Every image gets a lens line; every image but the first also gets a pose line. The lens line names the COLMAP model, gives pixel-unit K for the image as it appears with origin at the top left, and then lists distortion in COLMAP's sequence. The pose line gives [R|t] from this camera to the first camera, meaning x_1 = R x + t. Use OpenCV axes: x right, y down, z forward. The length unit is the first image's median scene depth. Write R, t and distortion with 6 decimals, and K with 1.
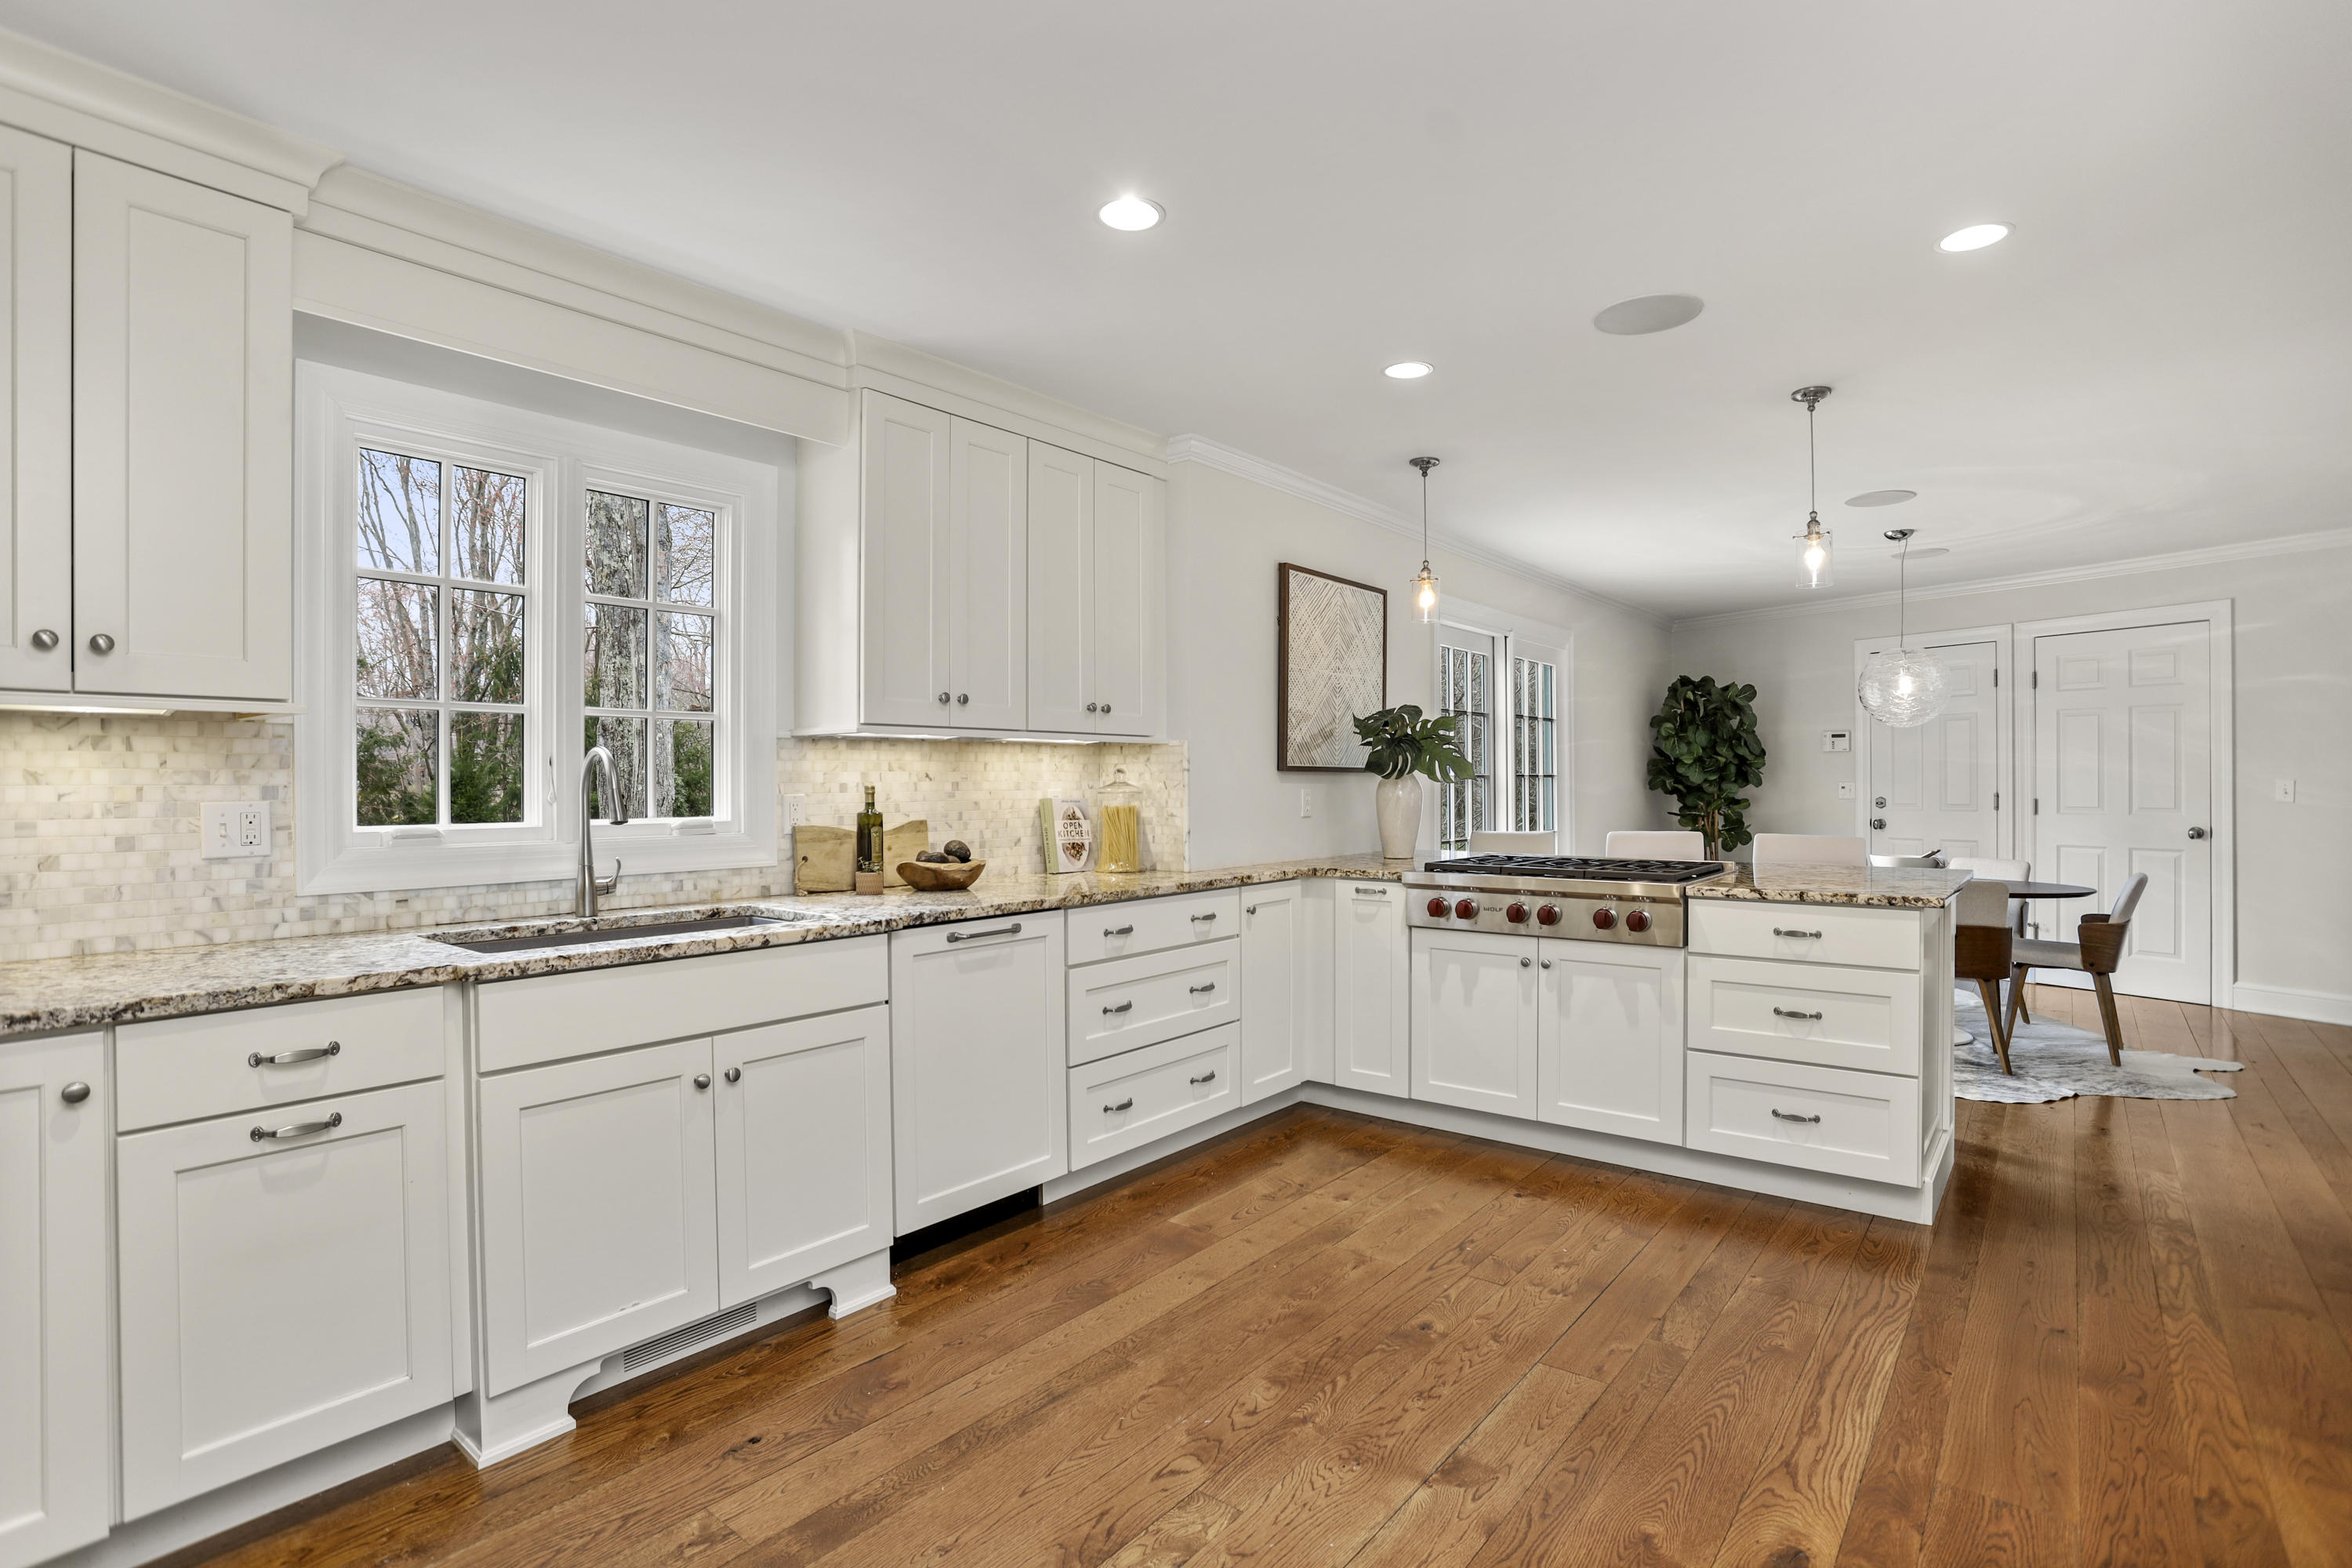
lens RADIAL K [[1164.2, 0, 1176.0], [0, 1164.2, 784.0], [0, 0, 1]] dist [-0.054728, 0.025298]
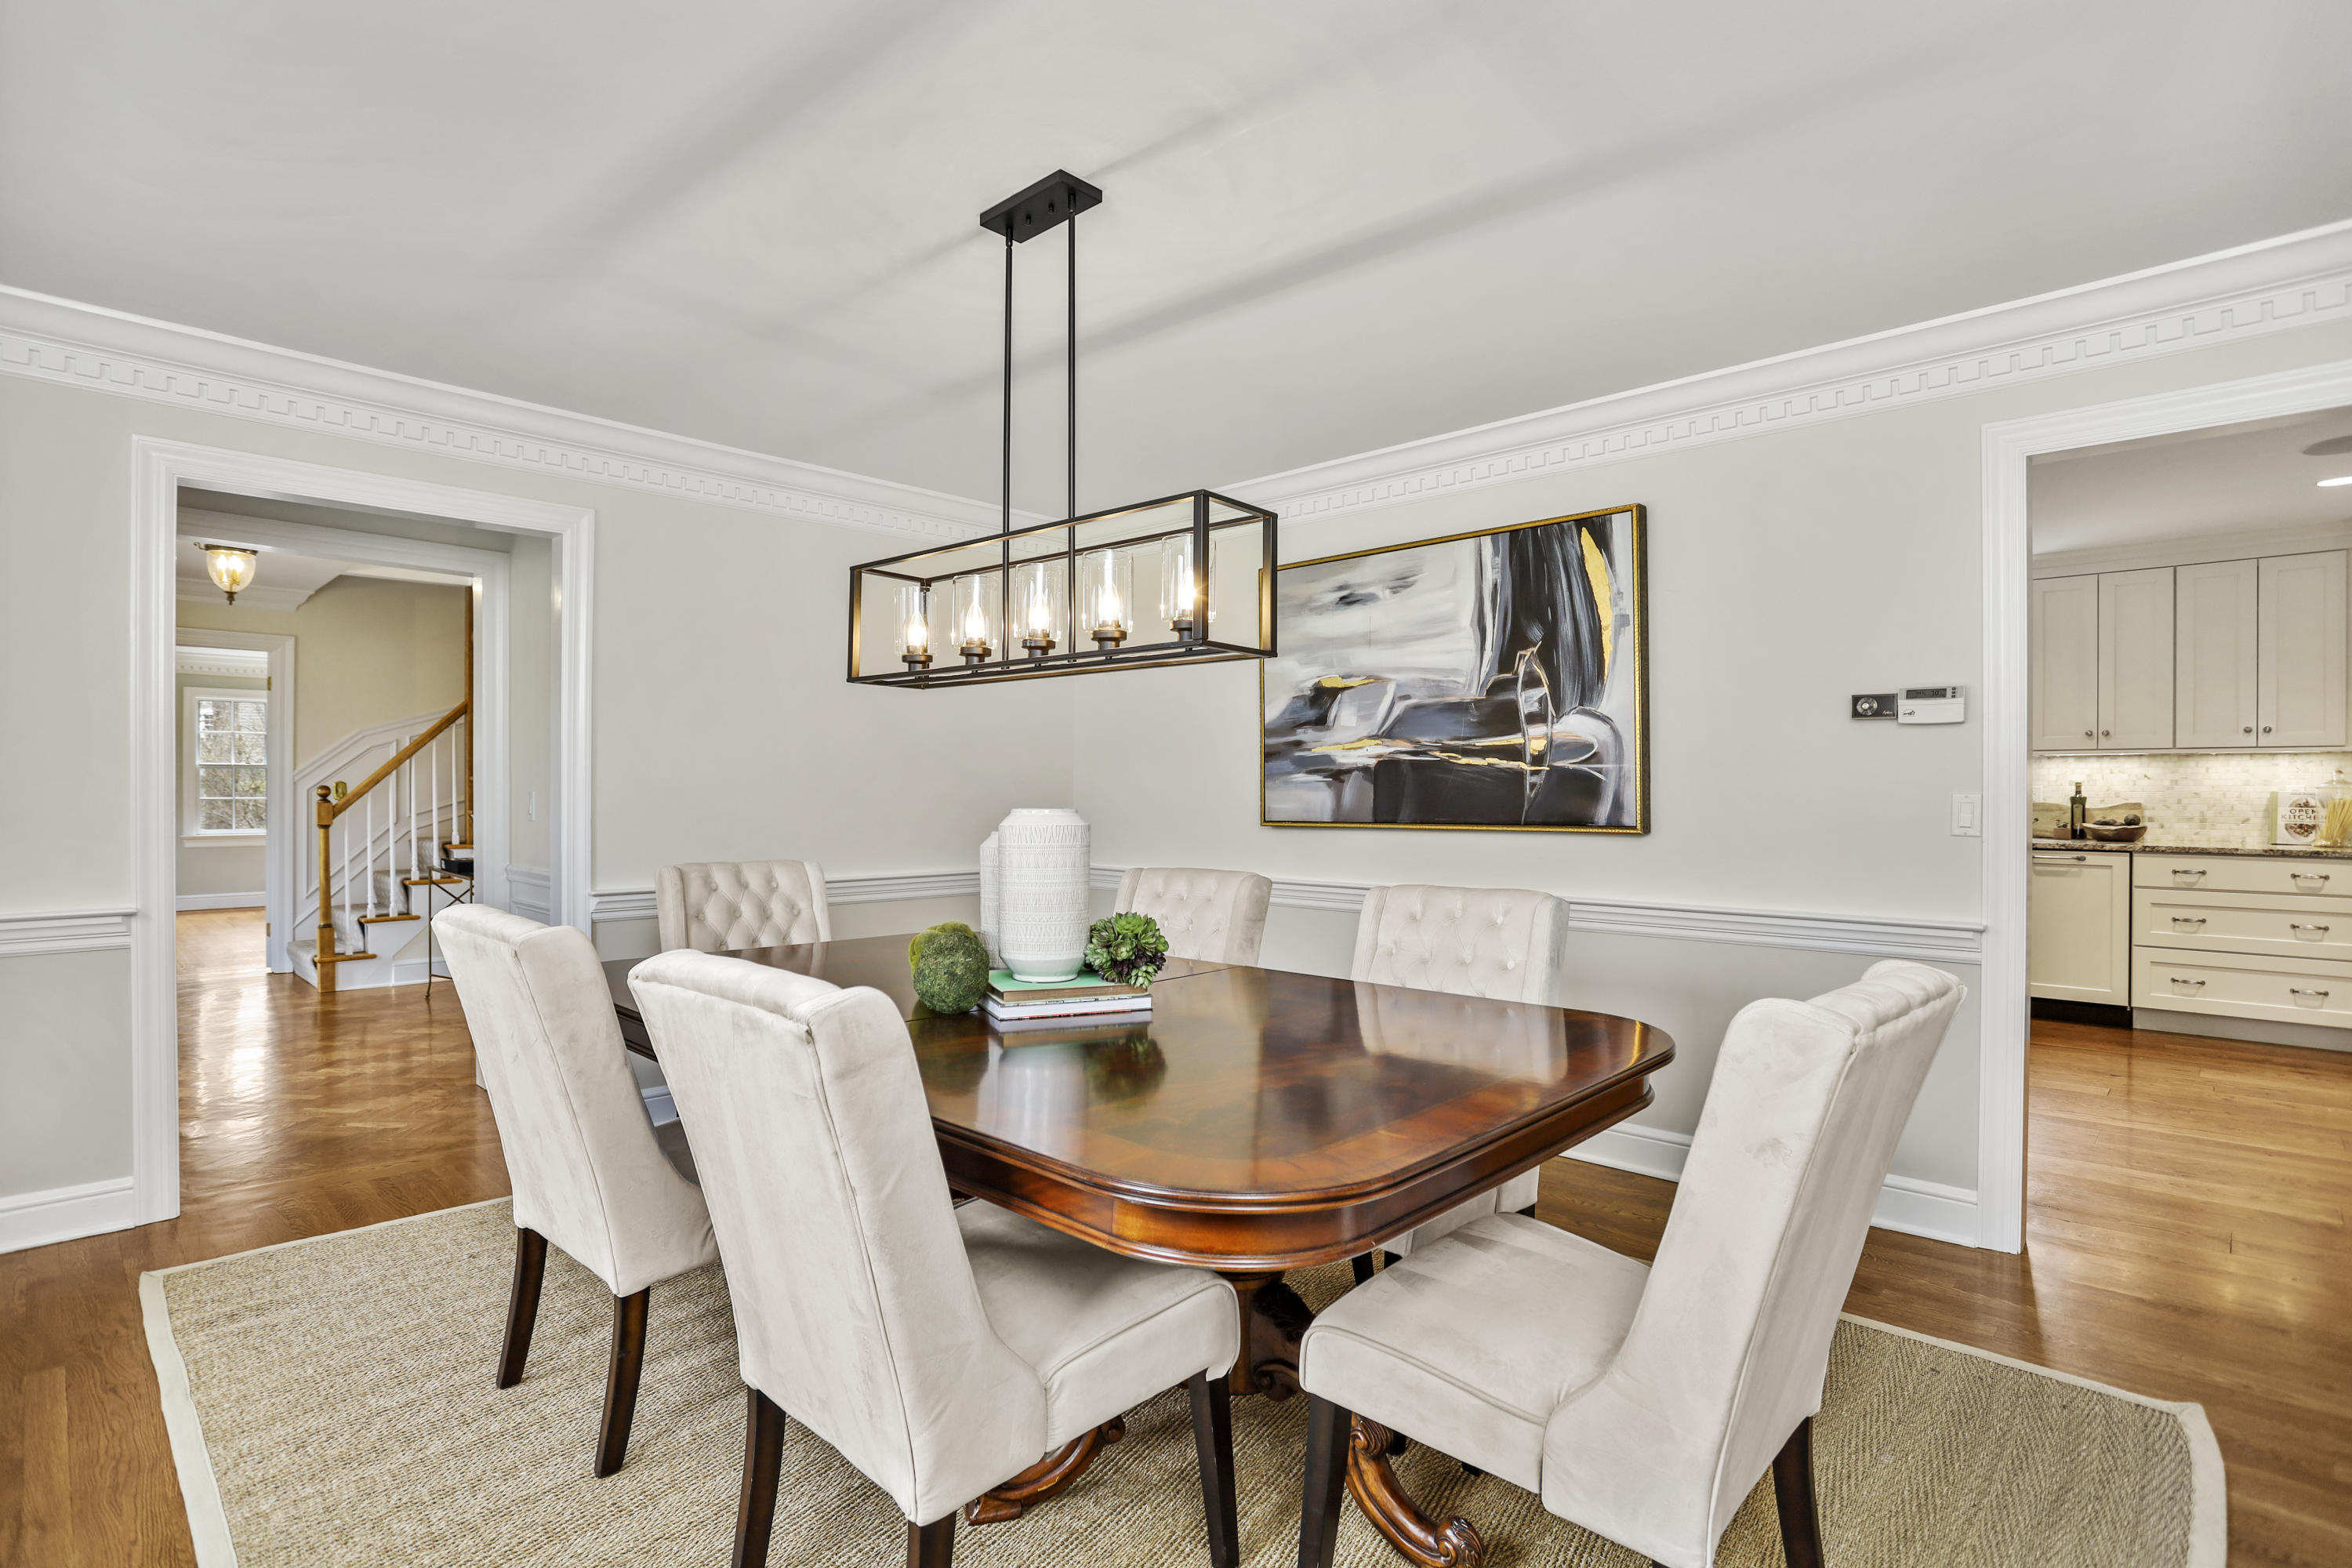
lens RADIAL K [[1164.2, 0, 1176.0], [0, 1164.2, 784.0], [0, 0, 1]] dist [-0.054728, 0.025298]
pose [[-0.083083, 0.010640, -0.996486, 1.617206], [0.000038, 0.999943, 0.010674, -0.014051], [0.996543, 0.000849, -0.083079, -0.275353]]
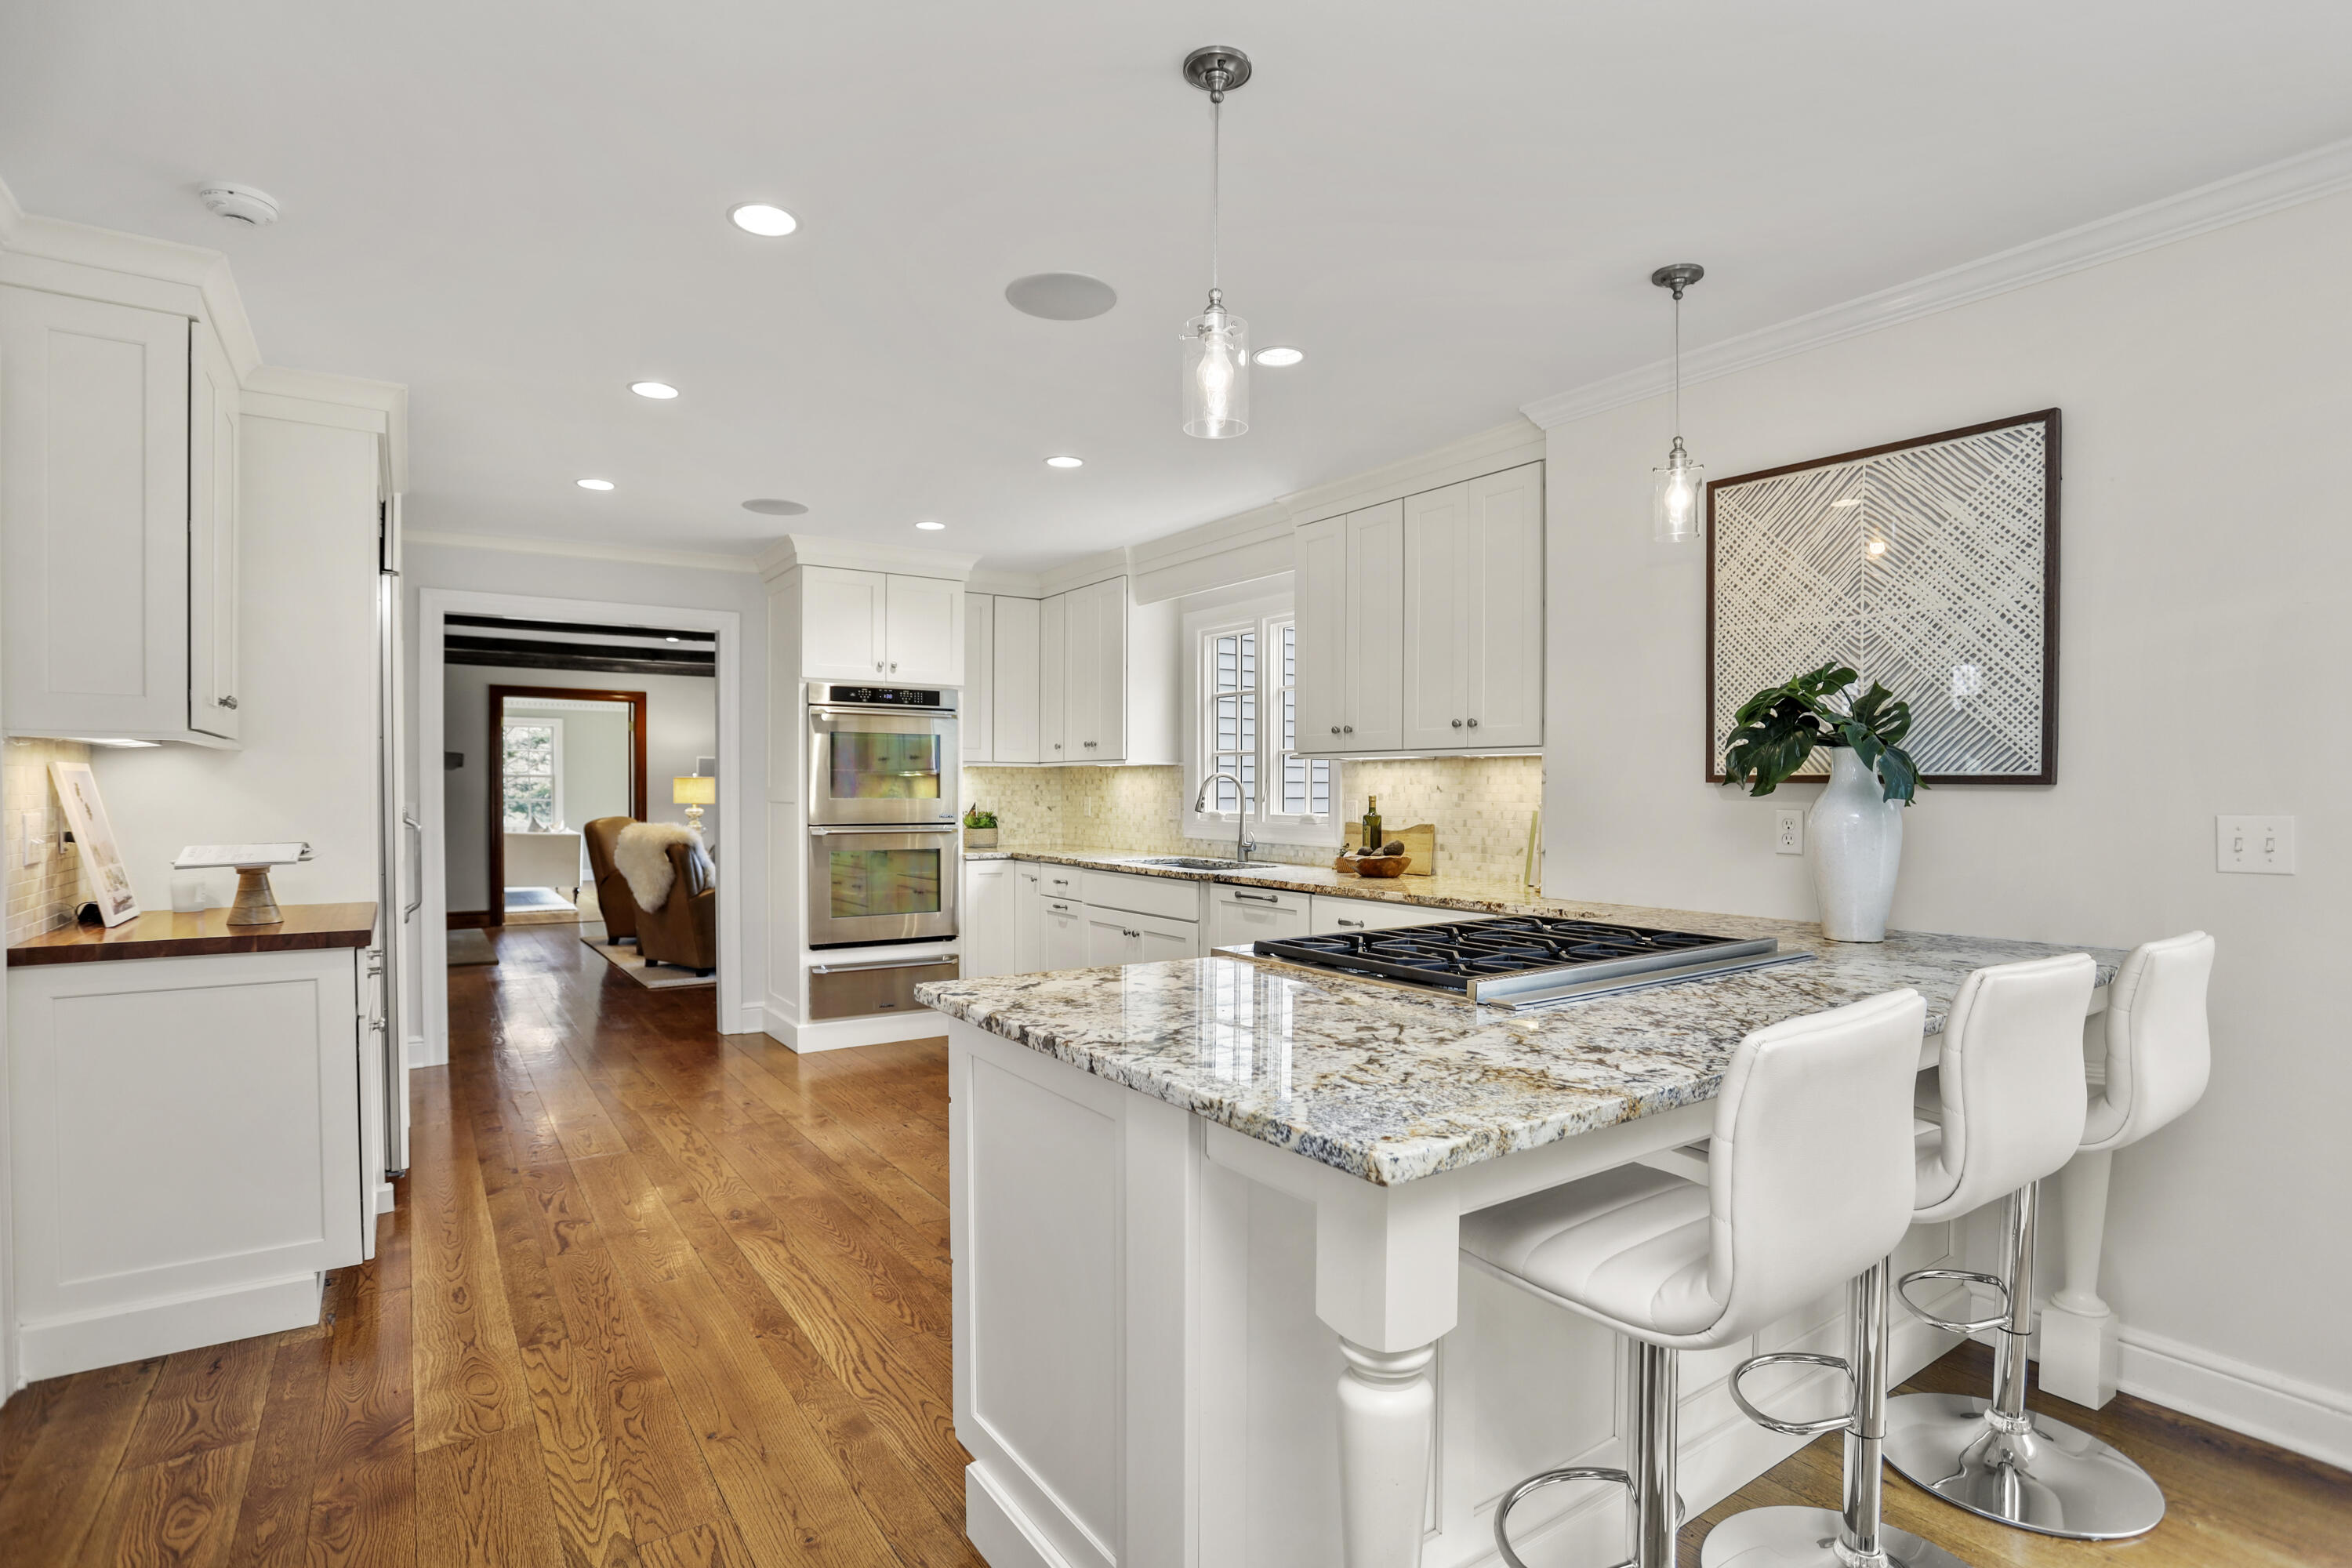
lens RADIAL K [[1164.2, 0, 1176.0], [0, 1164.2, 784.0], [0, 0, 1]] dist [-0.054728, 0.025298]
pose [[-0.302529, 0.003329, -0.953134, 1.095852], [0.001965, 0.999994, 0.002869, -0.016591], [0.953138, -0.001005, -0.302534, 1.166223]]
